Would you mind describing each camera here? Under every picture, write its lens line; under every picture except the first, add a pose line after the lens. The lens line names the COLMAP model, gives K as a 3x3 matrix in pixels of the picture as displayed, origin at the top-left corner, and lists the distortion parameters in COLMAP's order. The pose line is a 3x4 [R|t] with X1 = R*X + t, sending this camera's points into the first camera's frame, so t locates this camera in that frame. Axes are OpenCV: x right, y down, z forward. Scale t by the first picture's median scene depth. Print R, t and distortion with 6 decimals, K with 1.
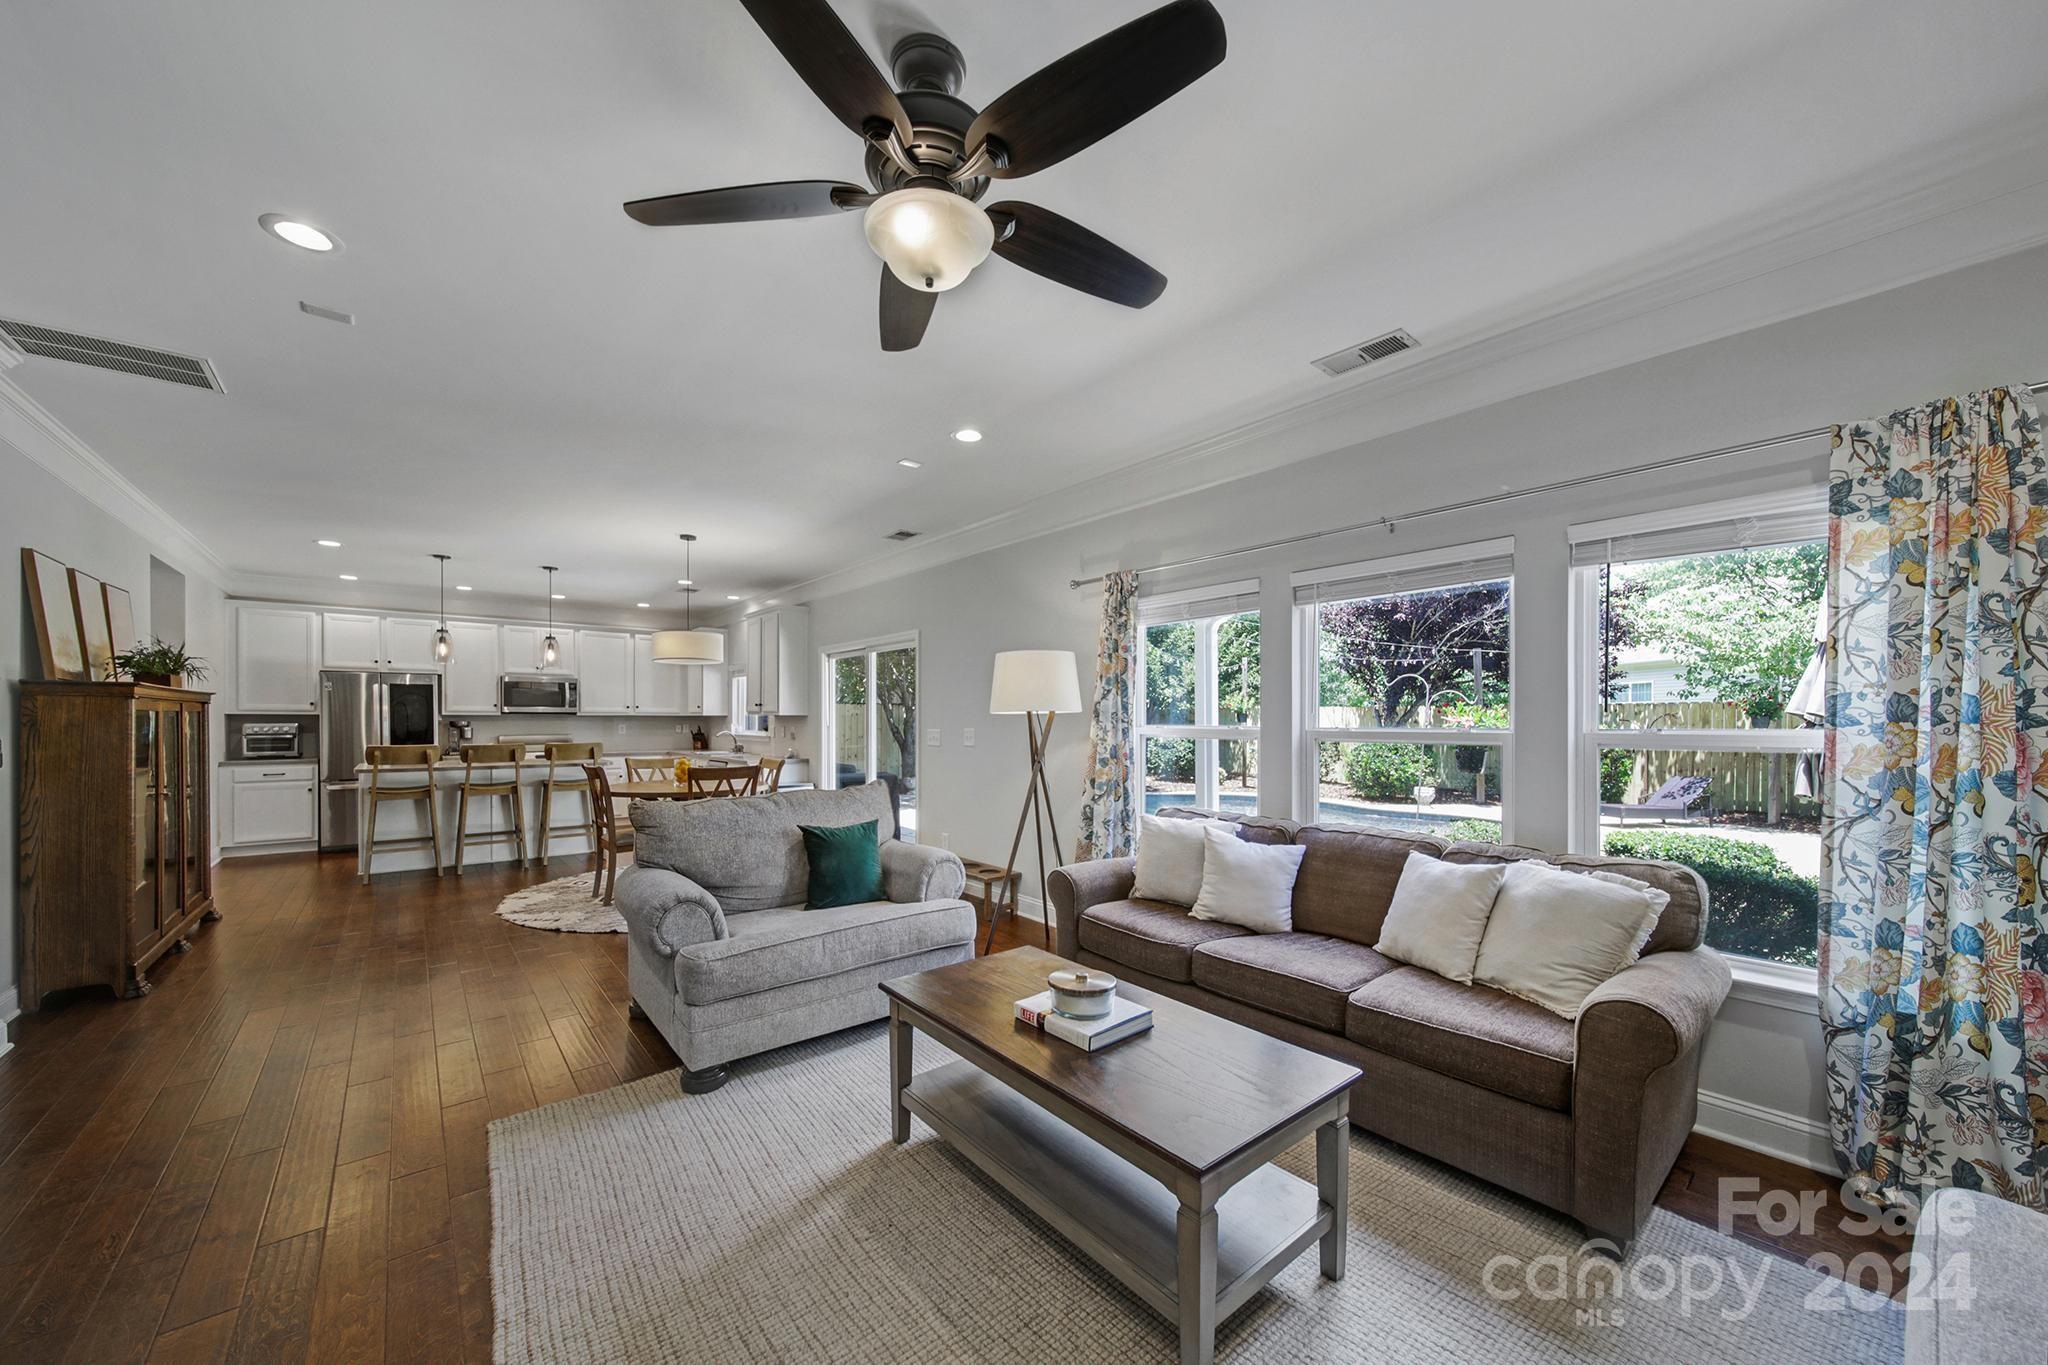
lens RADIAL K [[741.9, 0, 1026.8], [0, 741.9, 722.2], [0, 0, 1]] dist [-0.000017, -0.000001]
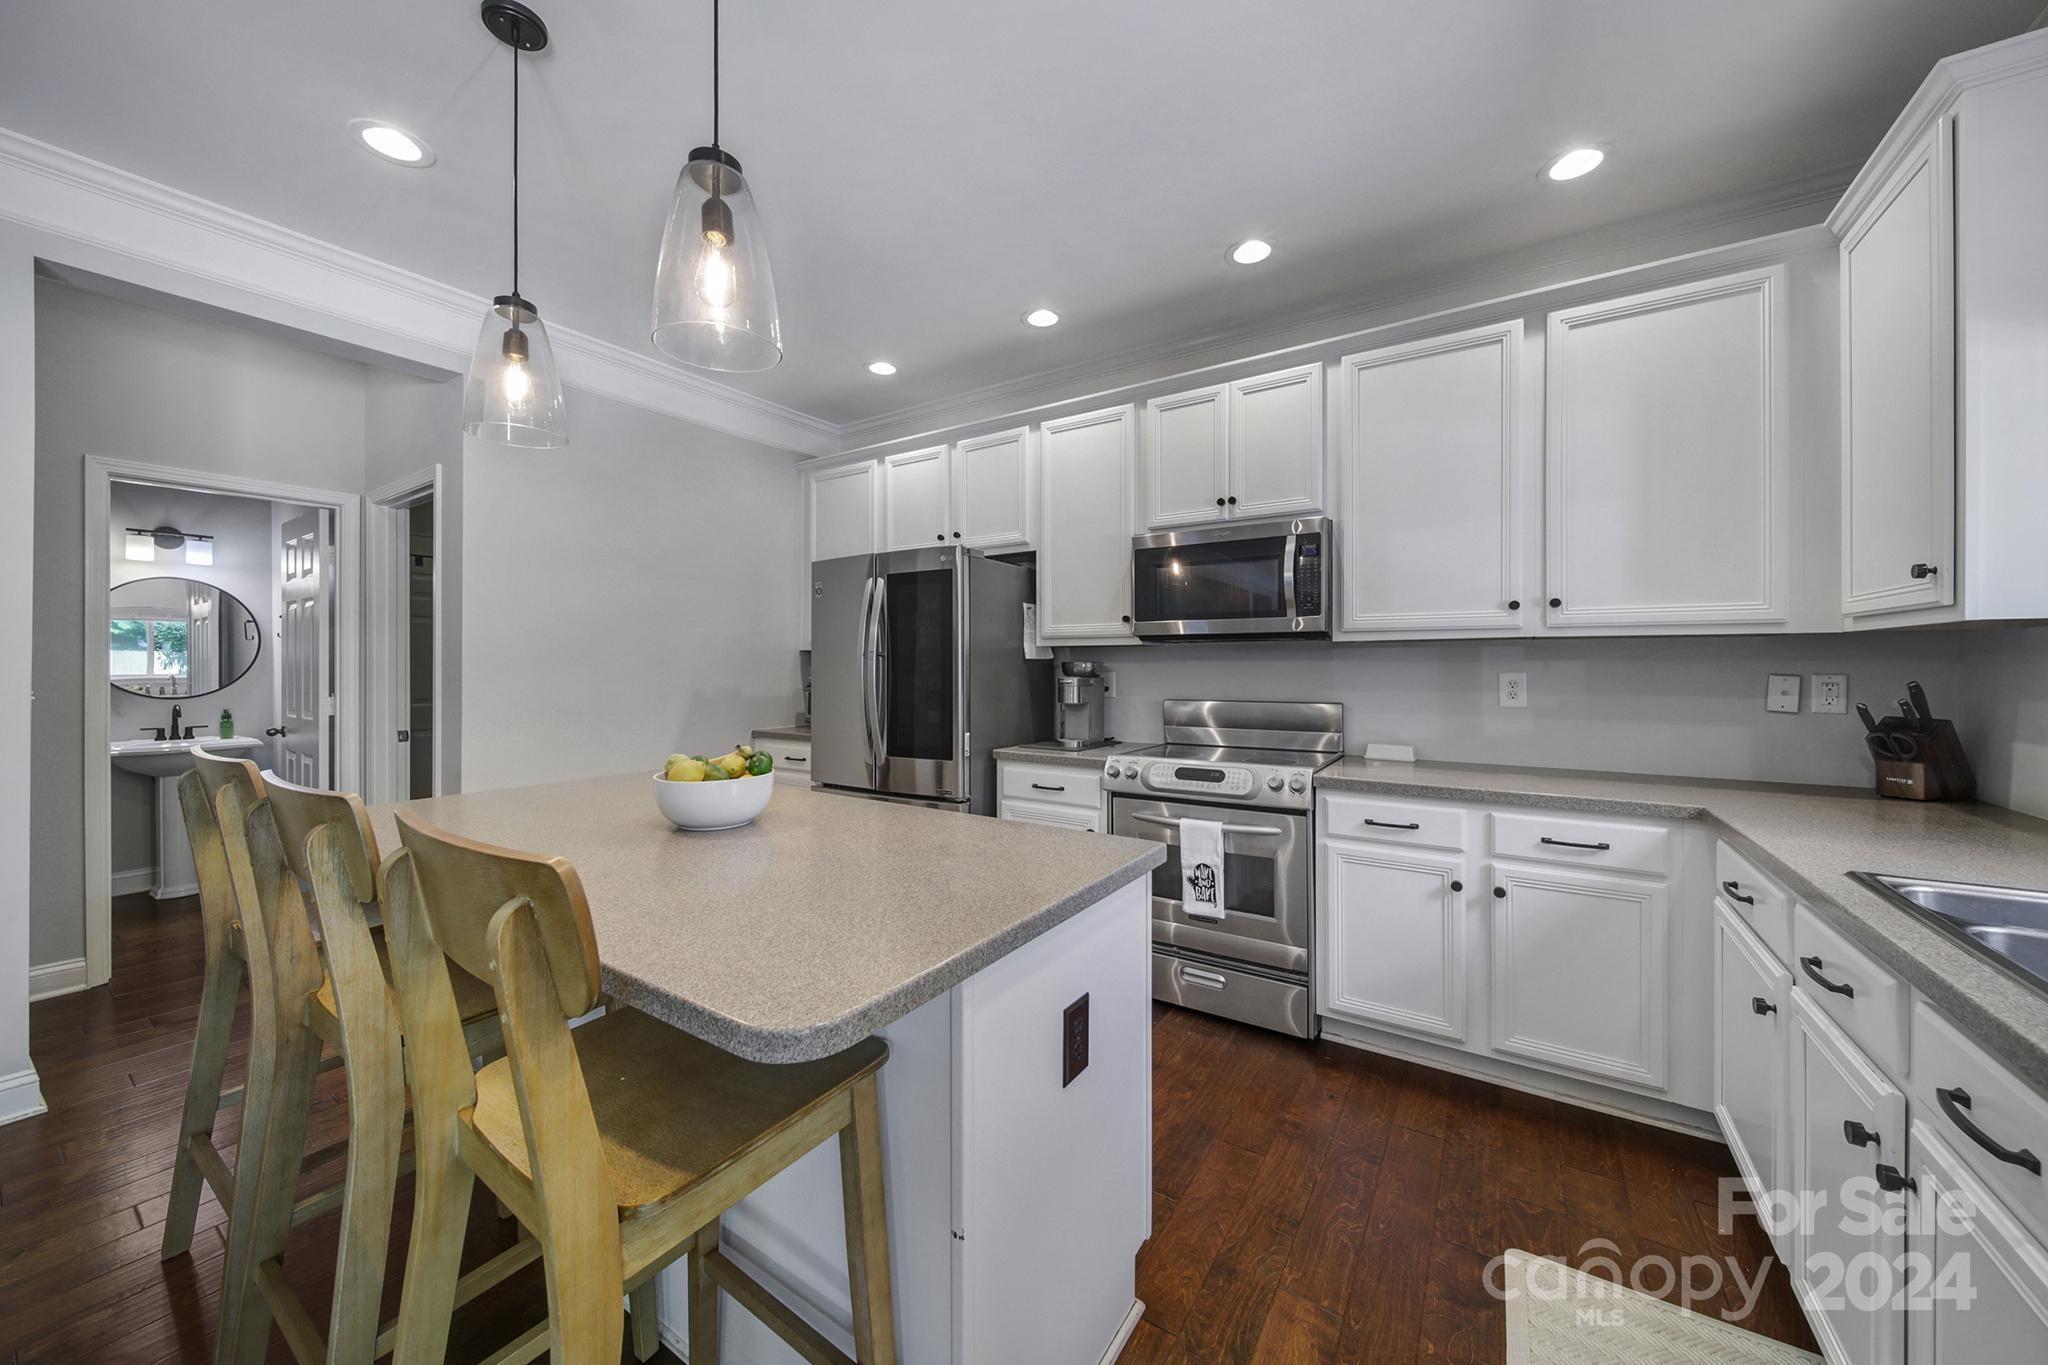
lens RADIAL K [[720.2, 0, 1017.2], [0, 720.2, 672.3], [0, 0, 1]] dist [-0.000512, -0.000015]
pose [[0.275018, -0.001905, -0.961437, -0.355929], [-0.005689, 0.999977, -0.003608, 0.005137], [0.961422, 0.006462, 0.275001, 0.788862]]
